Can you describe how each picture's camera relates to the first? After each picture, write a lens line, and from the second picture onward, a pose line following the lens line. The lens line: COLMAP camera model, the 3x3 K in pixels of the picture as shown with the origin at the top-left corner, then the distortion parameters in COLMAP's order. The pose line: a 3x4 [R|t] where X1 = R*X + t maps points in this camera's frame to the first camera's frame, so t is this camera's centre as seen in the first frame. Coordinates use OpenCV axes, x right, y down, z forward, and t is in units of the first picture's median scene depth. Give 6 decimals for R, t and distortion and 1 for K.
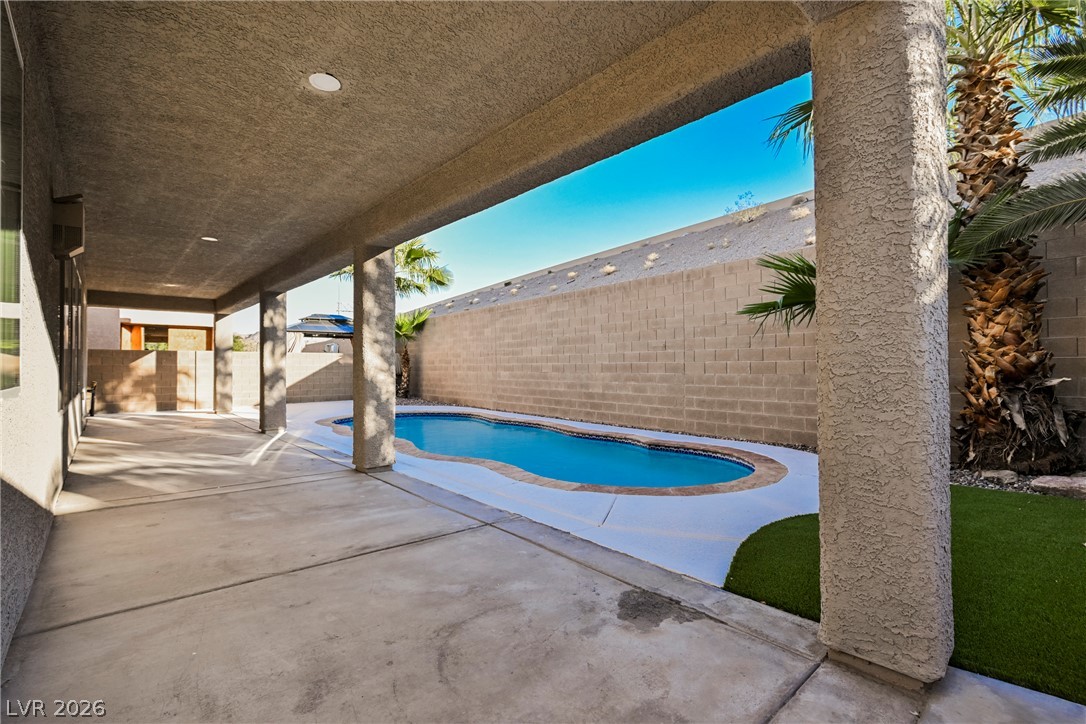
lens RADIAL K [[528.0, 0, 540.1], [0, 528.0, 361.9], [0, 0, 1]] dist [-0.000567, -0.000005]
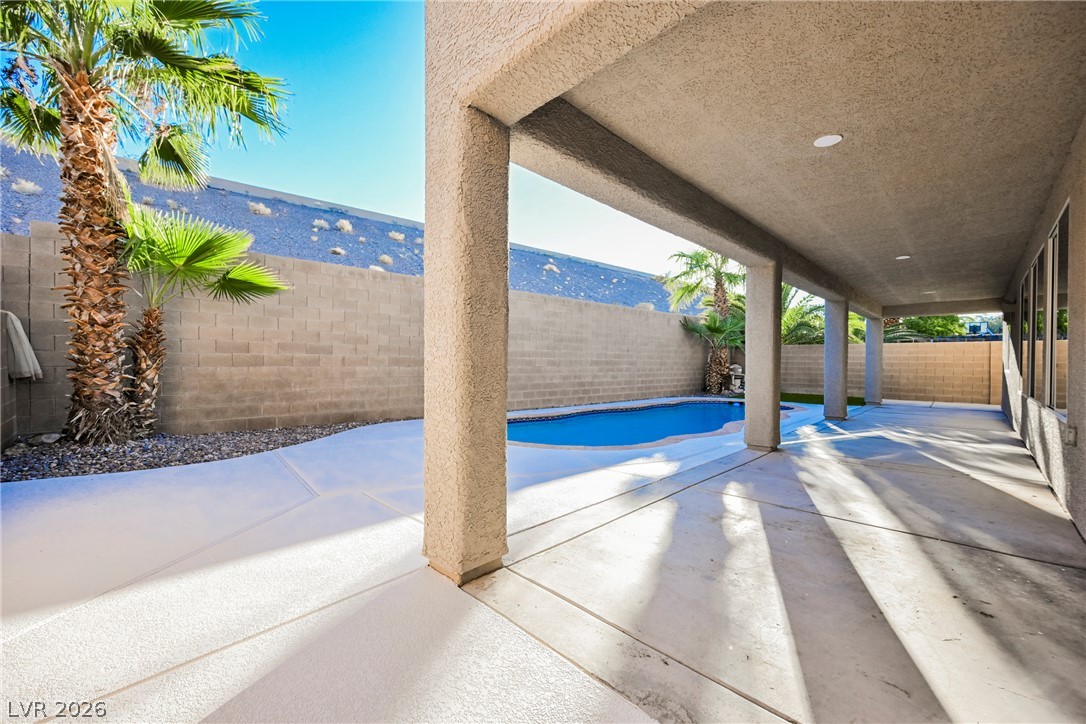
lens RADIAL K [[423.0, 0, 538.8], [0, 423.0, 362.7], [0, 0, 1]] dist [-0.001070, 0.000078]
pose [[-0.078545, -0.003205, 0.996905, -0.918926], [-0.019560, 0.999807, 0.001673, 0.011769], [-0.996719, -0.019368, -0.078593, 1.182510]]
